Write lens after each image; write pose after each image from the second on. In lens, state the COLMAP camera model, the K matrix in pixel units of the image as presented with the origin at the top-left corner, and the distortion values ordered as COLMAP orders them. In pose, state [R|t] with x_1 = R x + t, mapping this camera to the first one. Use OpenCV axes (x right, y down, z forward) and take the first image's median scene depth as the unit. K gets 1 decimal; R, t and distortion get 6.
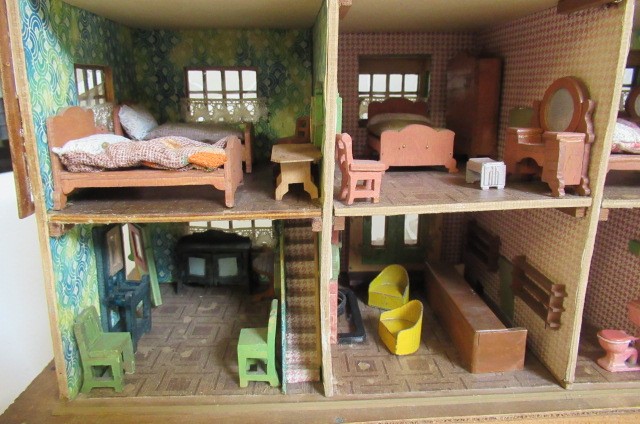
lens RADIAL K [[485.5, 0, 320.0], [0, 485.5, 212.0], [0, 0, 1]] dist [-0.001140, 0.001250]
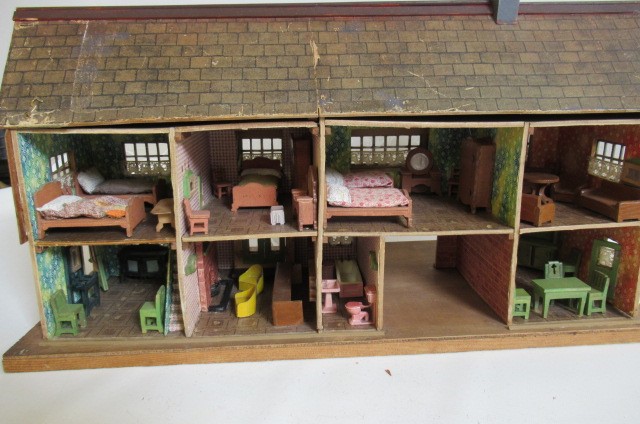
lens RADIAL K [[485.5, 0, 320.0], [0, 485.5, 212.0], [0, 0, 1]] dist [-0.001140, 0.001250]
pose [[0.999989, -0.004564, -0.001057, 0.496549], [0.004578, 0.999889, 0.014147, -0.115054], [0.000992, -0.014151, 0.999899, -0.800243]]
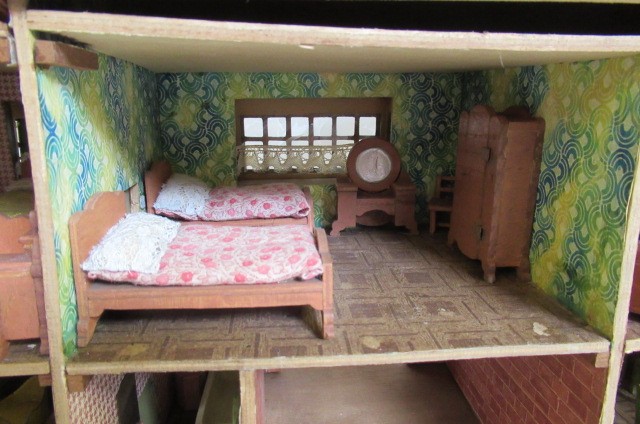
lens RADIAL K [[485.5, 0, 320.0], [0, 485.5, 212.0], [0, 0, 1]] dist [-0.001140, 0.001250]
pose [[0.999122, -0.003861, 0.041711, 0.775724], [0.004468, 0.999885, -0.014467, -0.186566], [-0.041651, 0.014640, 0.999025, 0.291506]]
